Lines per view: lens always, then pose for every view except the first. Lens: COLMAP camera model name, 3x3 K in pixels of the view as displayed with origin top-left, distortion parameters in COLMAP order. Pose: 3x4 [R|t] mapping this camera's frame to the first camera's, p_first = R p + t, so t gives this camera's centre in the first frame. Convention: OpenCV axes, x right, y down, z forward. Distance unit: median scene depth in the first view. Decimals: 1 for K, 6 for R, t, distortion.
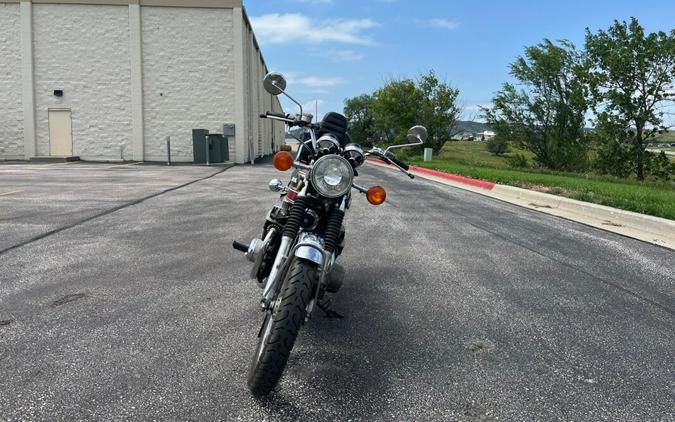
lens RADIAL K [[513.6, 0, 334.7], [0, 513.6, 179.6], [0, 0, 1]] dist [0.056630, -0.084914]
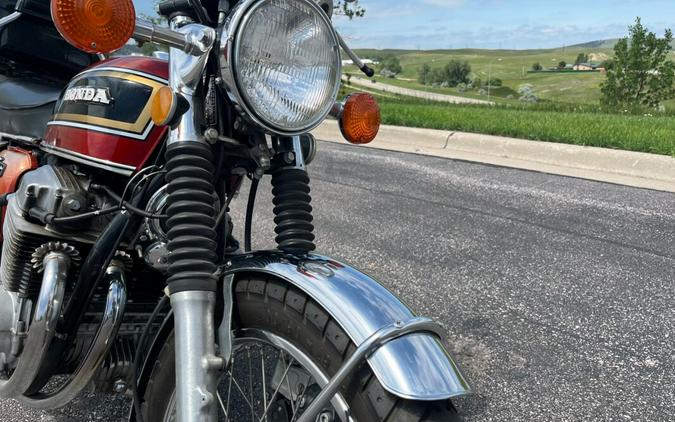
lens RADIAL K [[475.9, 0, 337.0], [0, 475.9, 263.4], [0, 0, 1]] dist [0.118970, -0.158098]
pose [[0.777520, -0.262605, 0.571403, -0.029749], [0.075797, 0.941146, 0.329392, 0.002080], [-0.624274, -0.212798, 0.751664, 0.120950]]
